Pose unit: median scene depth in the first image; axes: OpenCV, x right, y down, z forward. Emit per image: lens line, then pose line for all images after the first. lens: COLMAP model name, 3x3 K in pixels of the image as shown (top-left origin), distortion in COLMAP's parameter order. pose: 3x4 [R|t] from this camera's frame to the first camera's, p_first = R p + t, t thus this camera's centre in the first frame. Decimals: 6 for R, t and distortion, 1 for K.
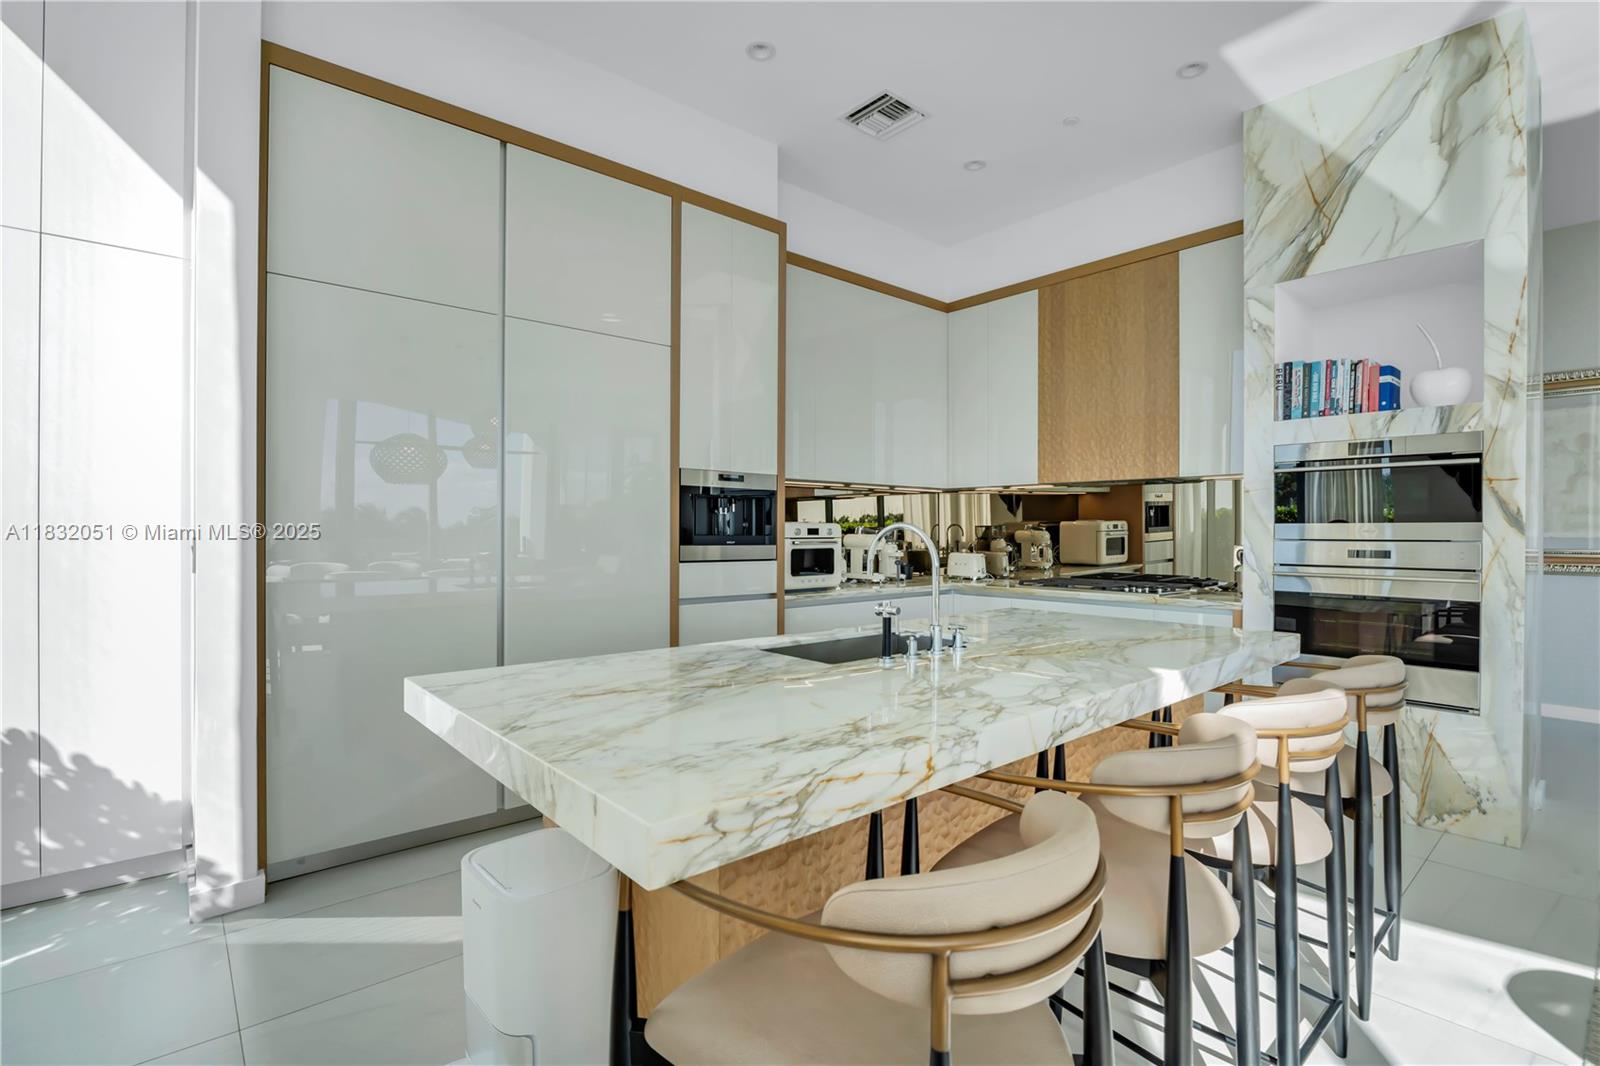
lens RADIAL K [[749.6, 0, 804.2], [0, 749.6, 538.1], [0, 0, 1]] dist [-0.009824, 0.000468]
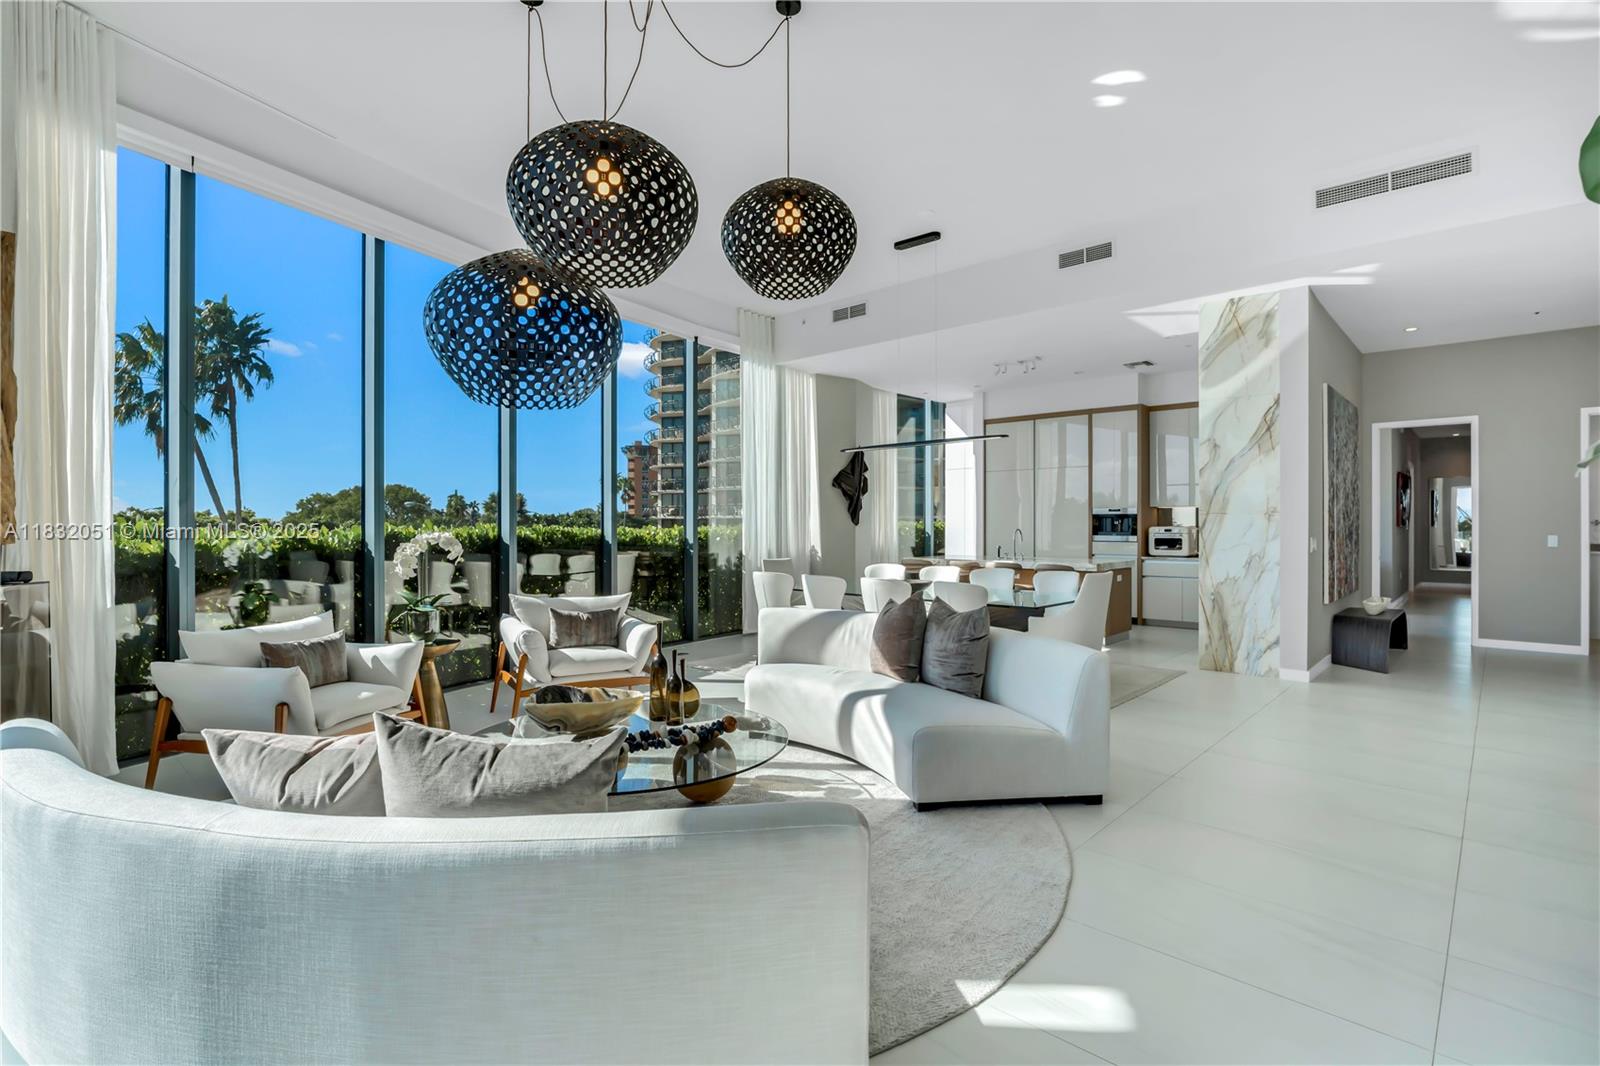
lens RADIAL K [[761.4, 0, 800.5], [0, 761.4, 517.3], [0, 0, 1]] dist [-0.004690, -0.000196]
pose [[0.095892, -0.014663, -0.995284, 2.597074], [-0.003621, 0.999880, -0.015079, -0.011590], [0.995385, 0.005050, 0.095827, -0.375378]]
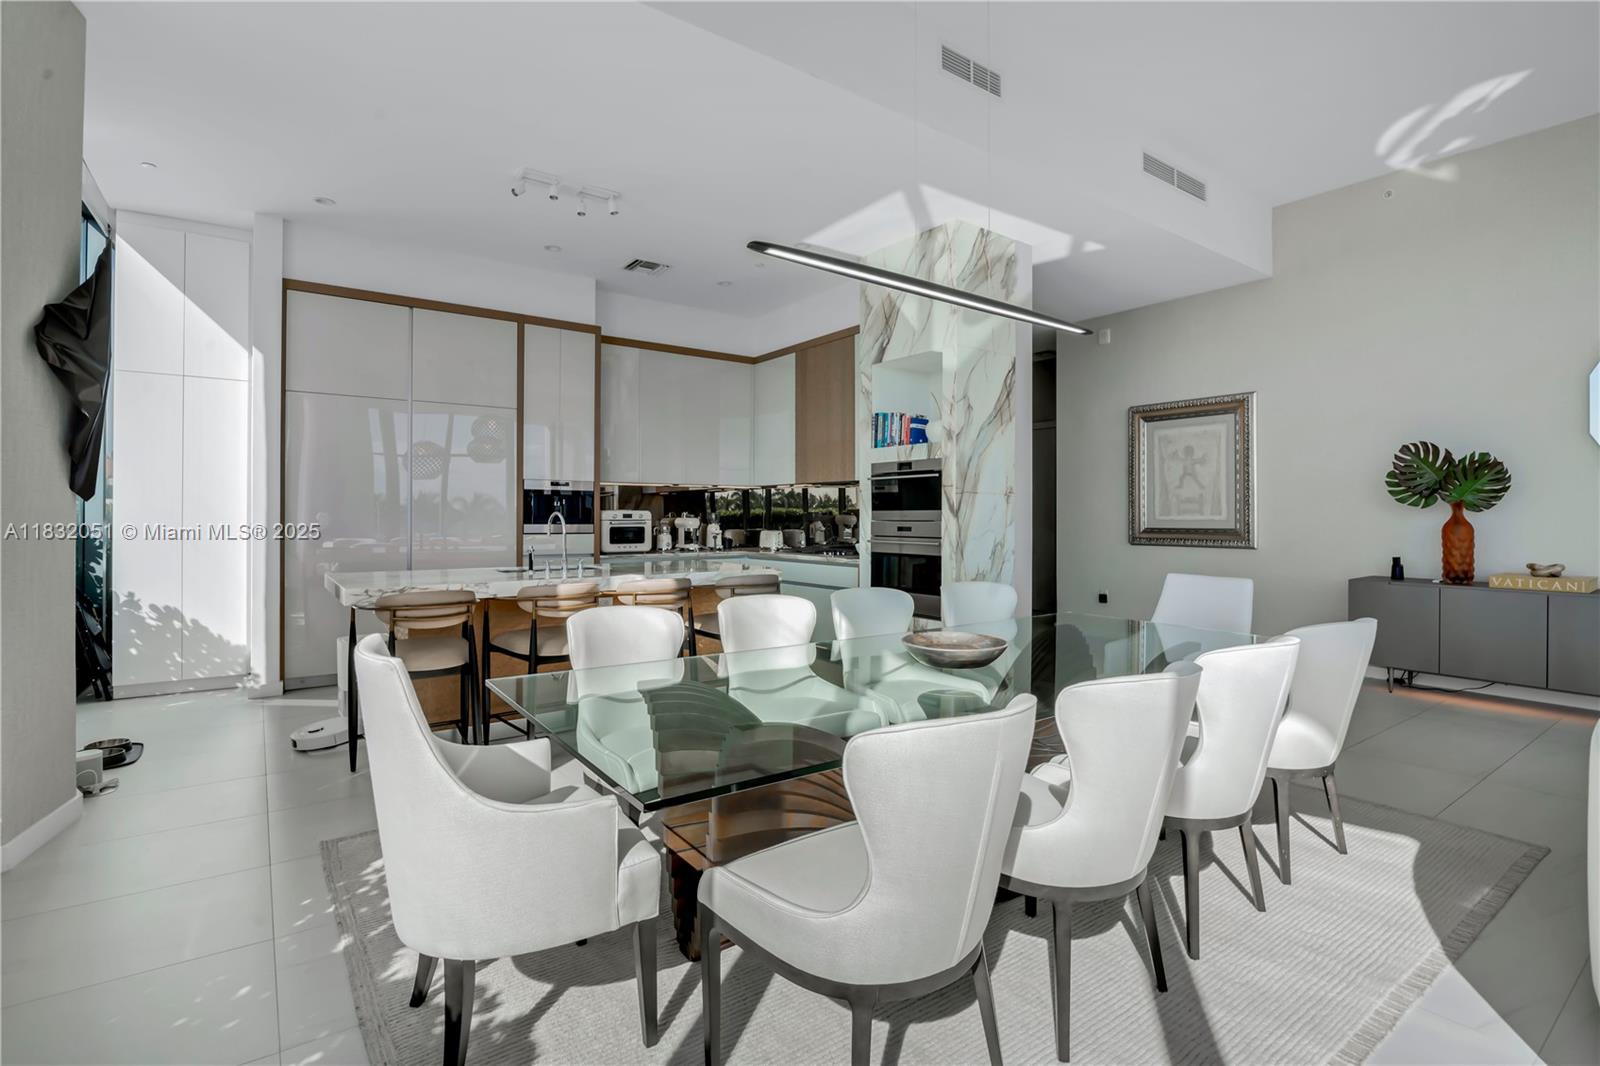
lens RADIAL K [[761.4, 0, 800.5], [0, 761.4, 517.3], [0, 0, 1]] dist [-0.004690, -0.000196]
pose [[0.996486, -0.000799, -0.083761, 0.614090], [0.000150, 0.999970, -0.007753, 0.007724], [0.083765, 0.007714, 0.996456, -0.682966]]
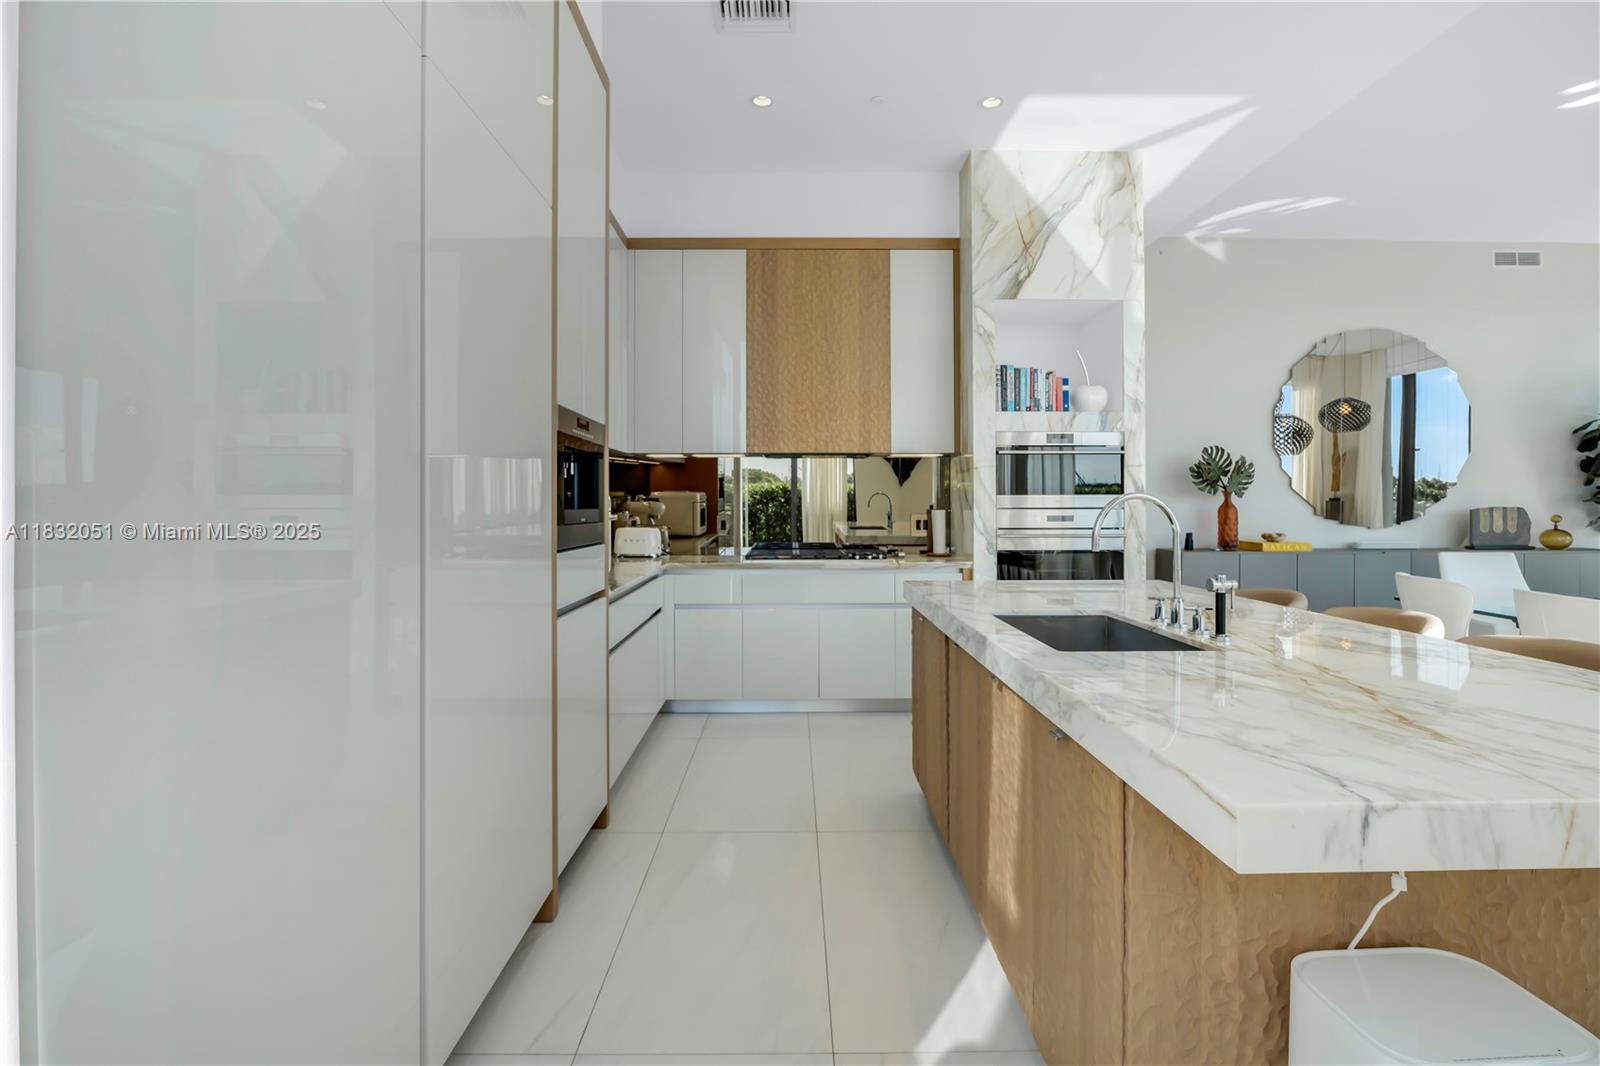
lens RADIAL K [[770.8, 0, 800.6], [0, 770.8, 501.9], [0, 0, 1]] dist [-0.017795, -0.000011]
pose [[0.652450, -0.002856, 0.757826, -0.534024], [0.010153, 0.999936, -0.004973, -0.005558], [-0.757764, 0.010939, 0.652437, 0.420640]]
